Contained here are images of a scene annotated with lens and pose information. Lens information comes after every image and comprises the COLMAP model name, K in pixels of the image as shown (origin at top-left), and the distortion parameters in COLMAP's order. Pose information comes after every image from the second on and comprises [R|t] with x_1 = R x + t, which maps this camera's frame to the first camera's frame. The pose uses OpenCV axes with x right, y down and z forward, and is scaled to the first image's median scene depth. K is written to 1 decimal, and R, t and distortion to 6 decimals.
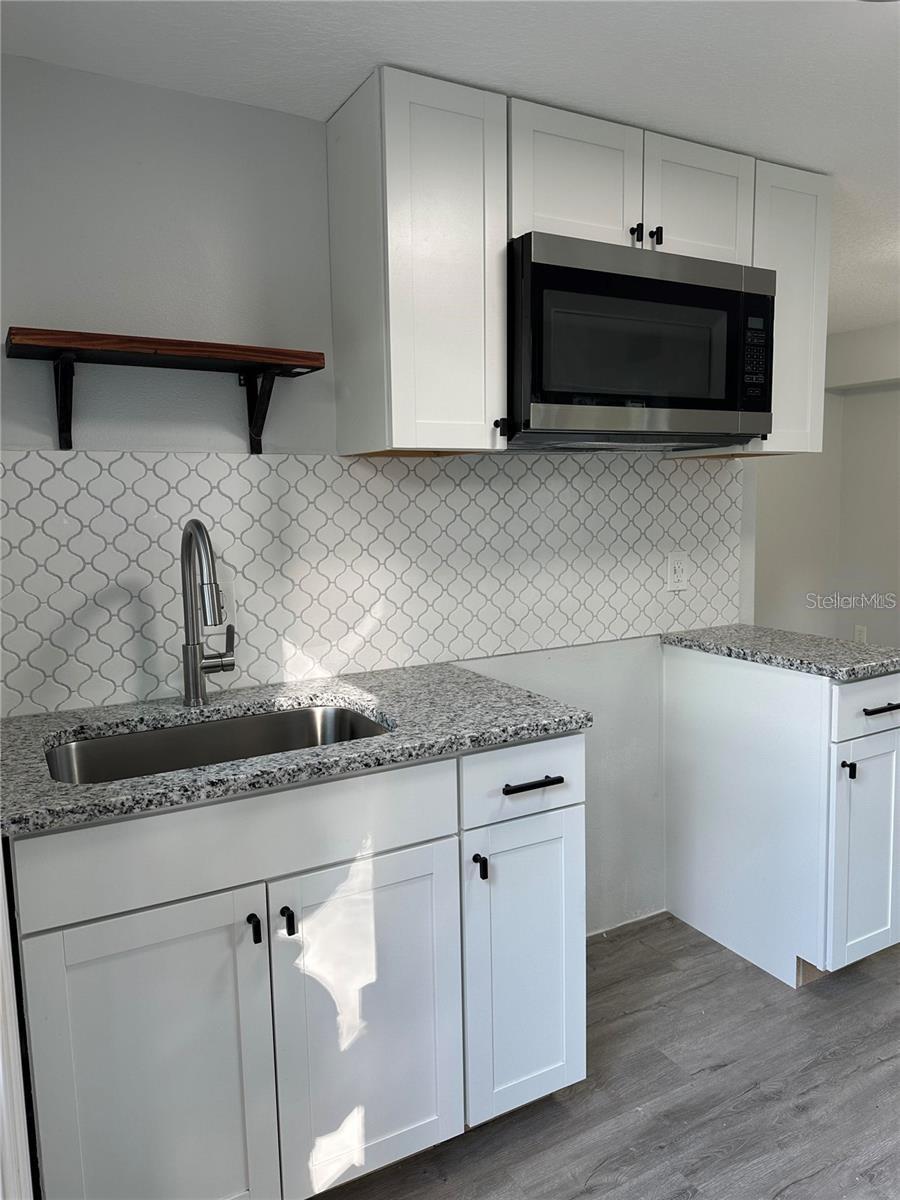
lens RADIAL K [[843.6, 0, 449.4], [0, 843.6, 596.0], [0, 0, 1]] dist [0.052018, -0.057845]
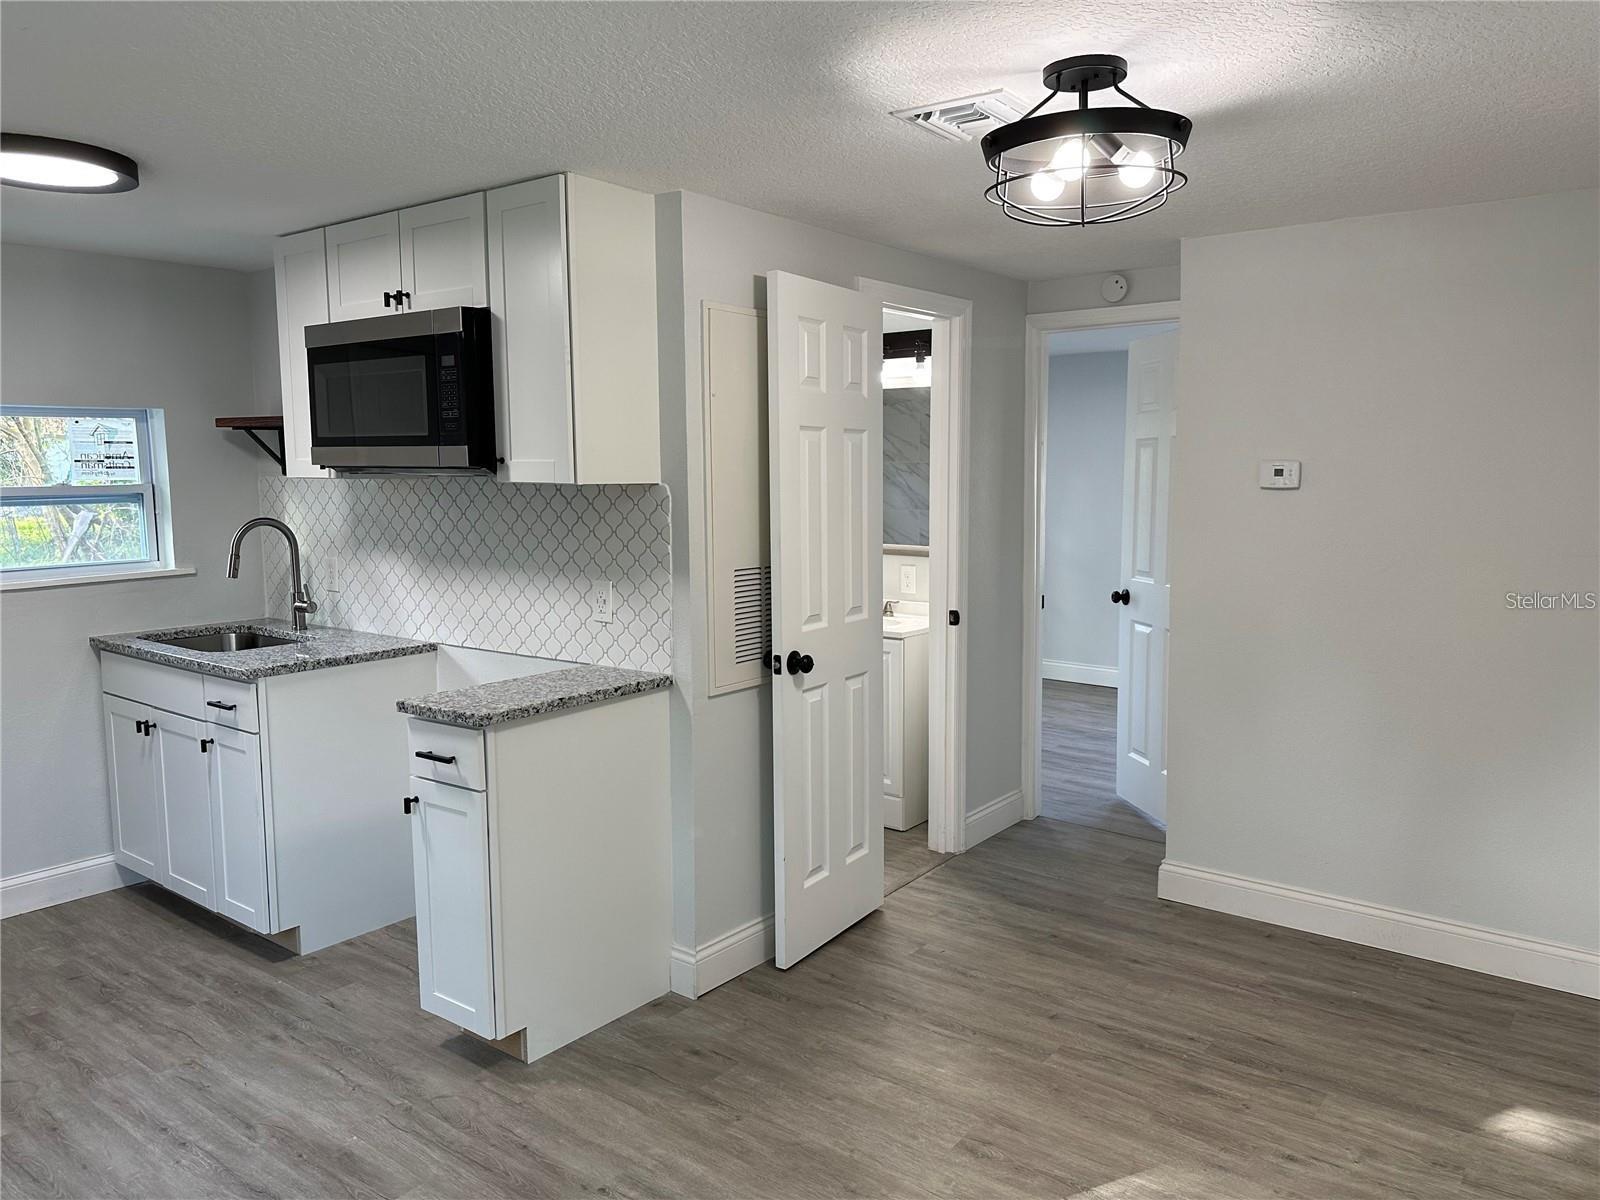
lens RADIAL K [[1124.9, 0, 821.9], [0, 1124.9, 587.3], [0, 0, 1]] dist [0.052018, -0.057845]
pose [[0.412067, 0.114902, -0.903879, 1.622727], [-0.113276, 0.990781, 0.074308, -0.178950], [0.904085, 0.071768, 0.421284, 0.754977]]
